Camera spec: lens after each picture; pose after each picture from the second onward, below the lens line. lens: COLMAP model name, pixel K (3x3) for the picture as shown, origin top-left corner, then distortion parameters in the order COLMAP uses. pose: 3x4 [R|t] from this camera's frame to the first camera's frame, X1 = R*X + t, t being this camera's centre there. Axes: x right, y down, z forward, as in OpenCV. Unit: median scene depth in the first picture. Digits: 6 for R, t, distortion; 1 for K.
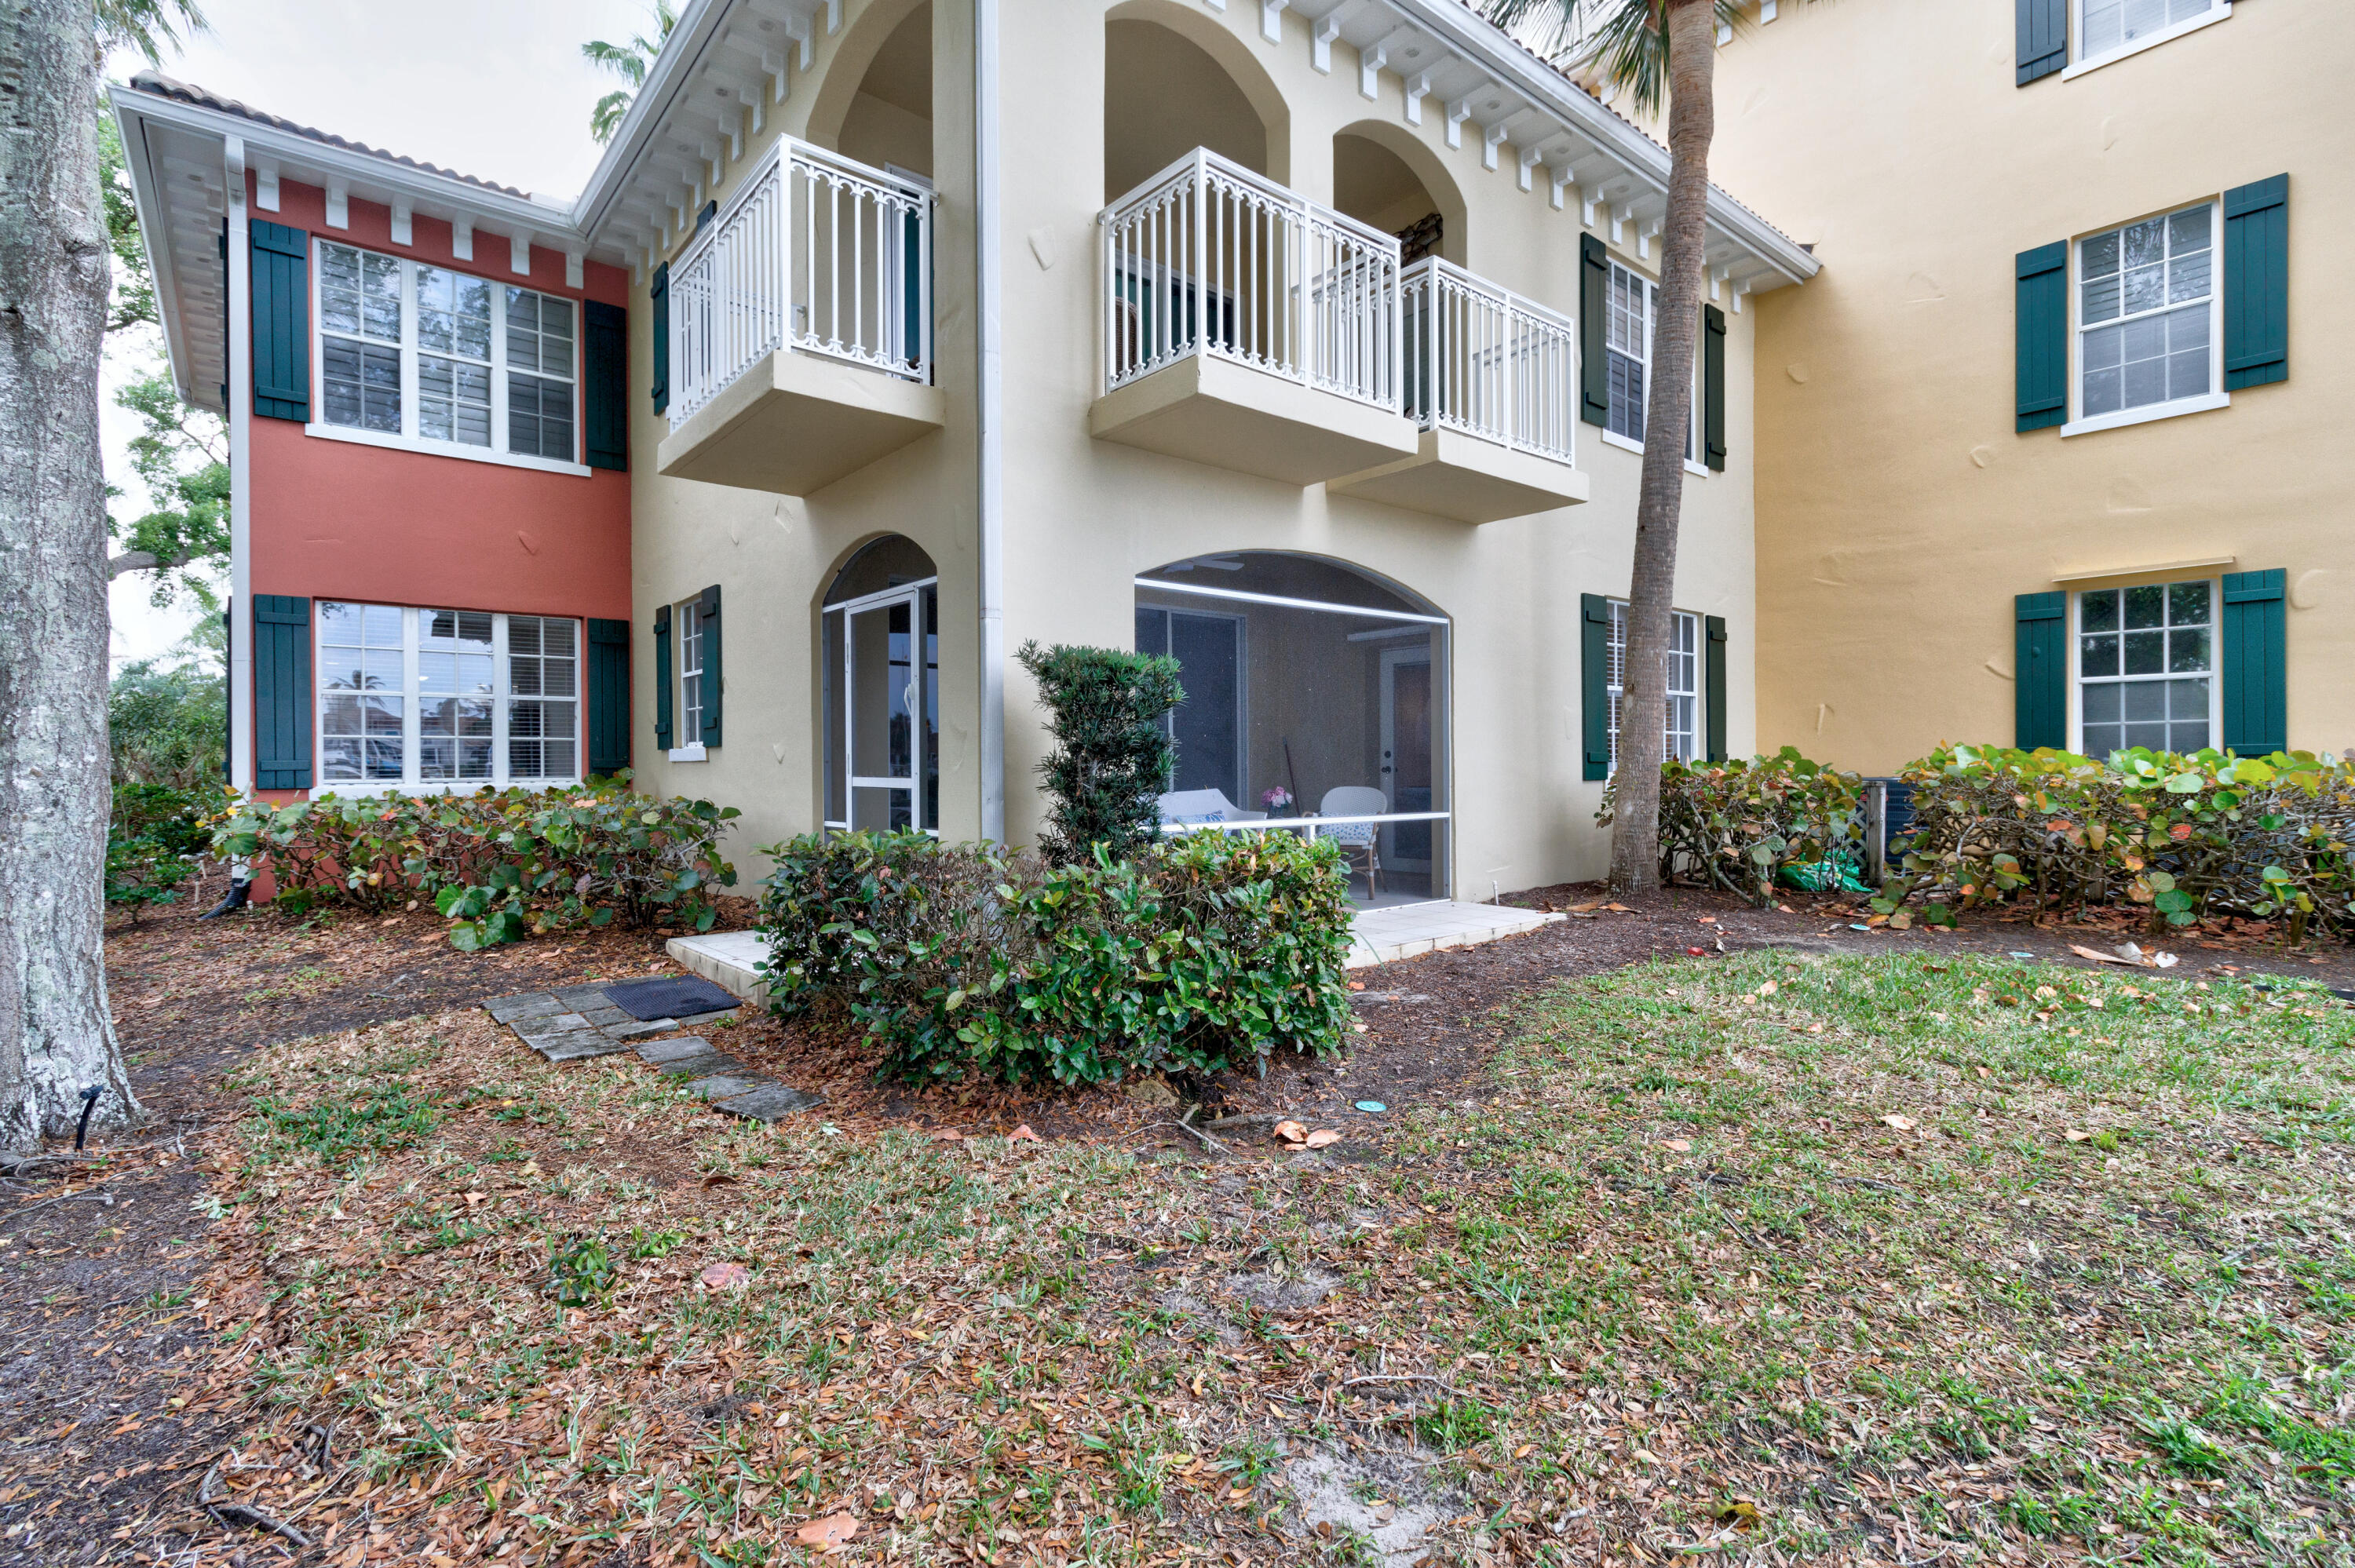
lens RADIAL K [[1094.8, 0, 1183.9], [0, 1094.8, 775.3], [0, 0, 1]] dist [0.003421, -0.000224]
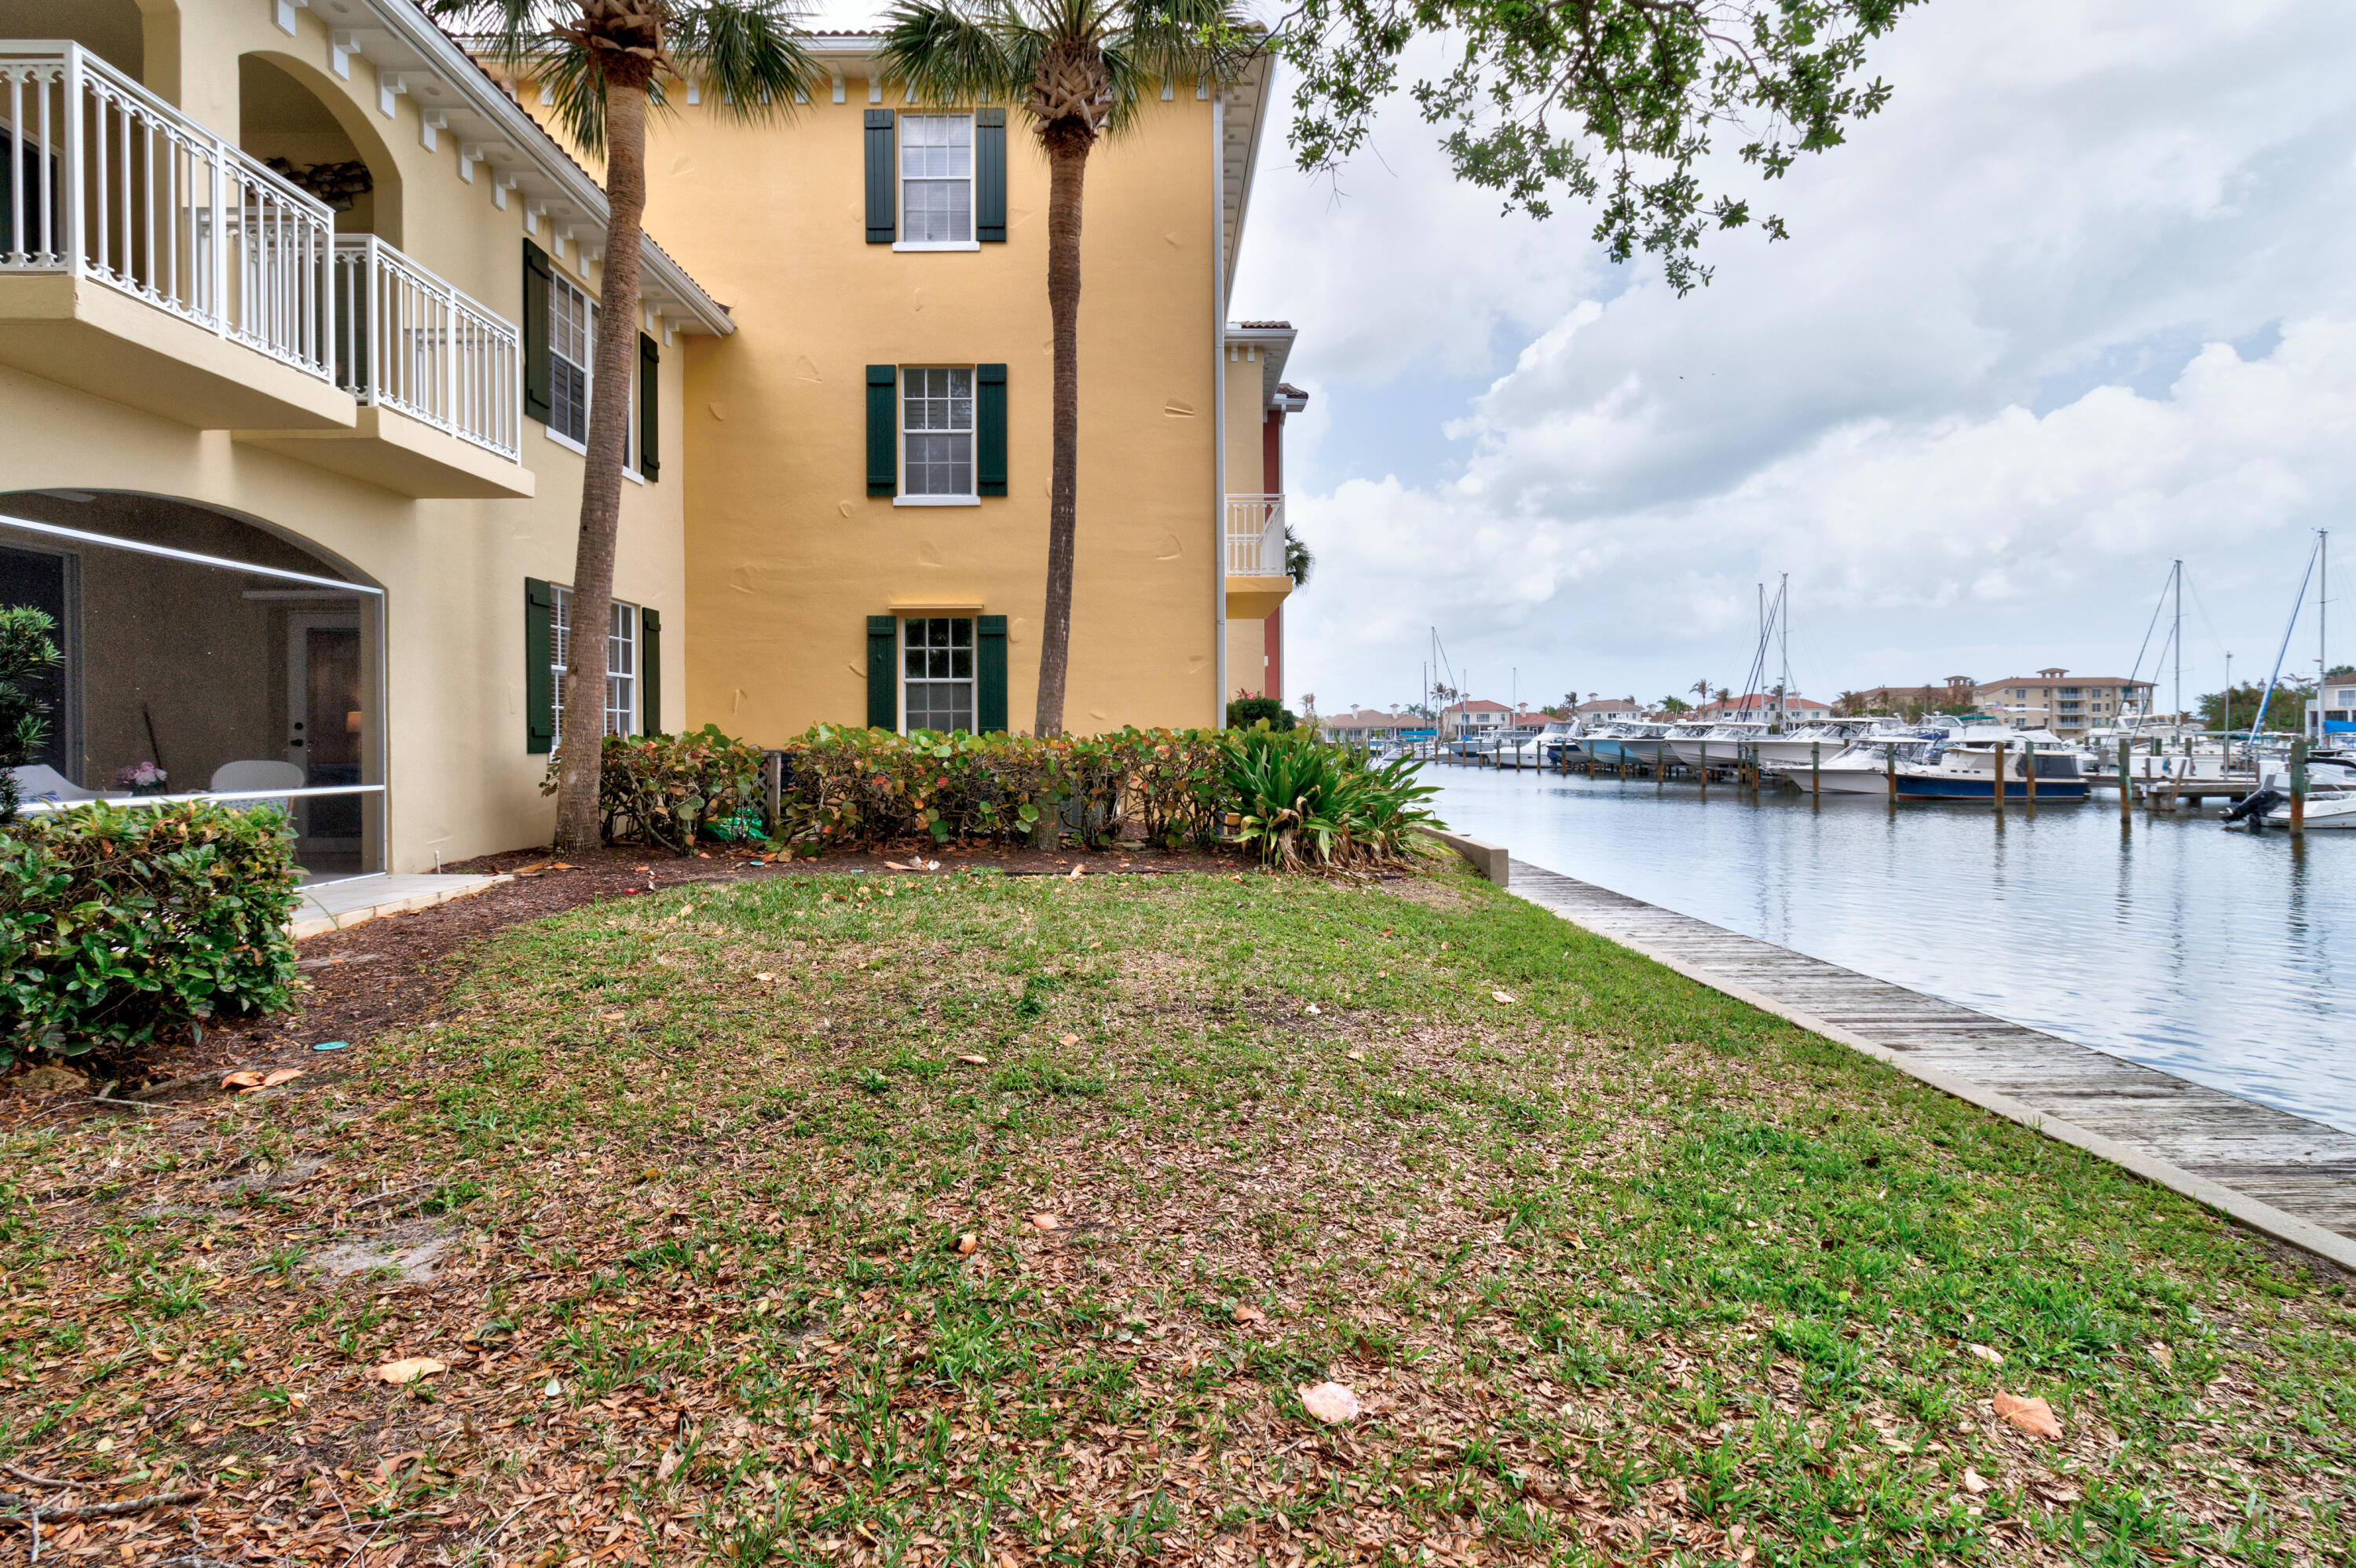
lens RADIAL K [[1095.4, 0, 1130.9], [0, 1095.4, 745.2], [0, 0, 1]] dist [0.003421, -0.000224]
pose [[0.652456, 0.001516, 0.757825, -0.084915], [0.004058, 0.999977, -0.005494, 0.007531], [-0.757816, 0.006660, 0.652435, -0.195805]]
